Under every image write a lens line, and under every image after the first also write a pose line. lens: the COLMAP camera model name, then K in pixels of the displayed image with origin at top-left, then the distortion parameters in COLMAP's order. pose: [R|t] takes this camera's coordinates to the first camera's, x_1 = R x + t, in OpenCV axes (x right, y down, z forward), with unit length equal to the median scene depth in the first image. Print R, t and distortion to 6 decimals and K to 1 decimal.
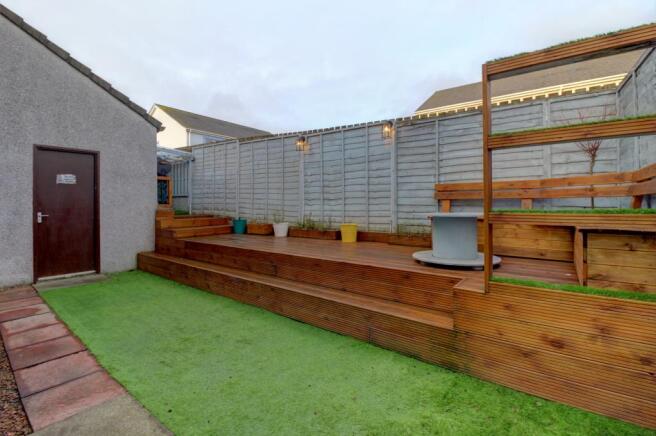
lens RADIAL K [[299.8, 0, 328.4], [0, 299.8, 212.1], [0, 0, 1]] dist [-0.000566, 0.000276]
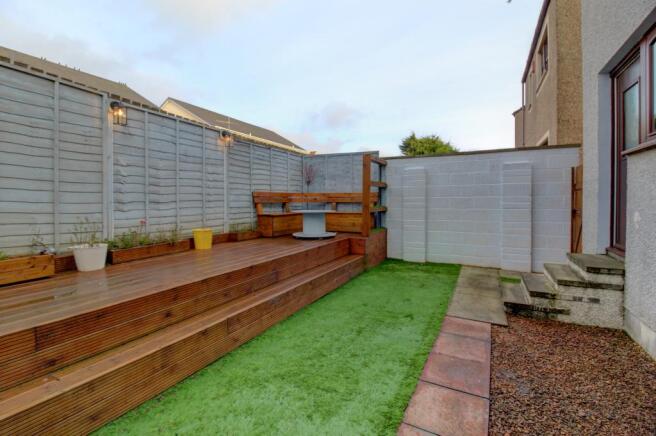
lens RADIAL K [[299.8, 0, 327.7], [0, 299.8, 216.2], [0, 0, 1]] dist [-0.000566, 0.000276]
pose [[-0.148071, -0.036986, 0.988285, -0.884461], [0.044827, 0.998022, 0.044067, -0.023118], [-0.987960, 0.050827, -0.146120, 0.749344]]
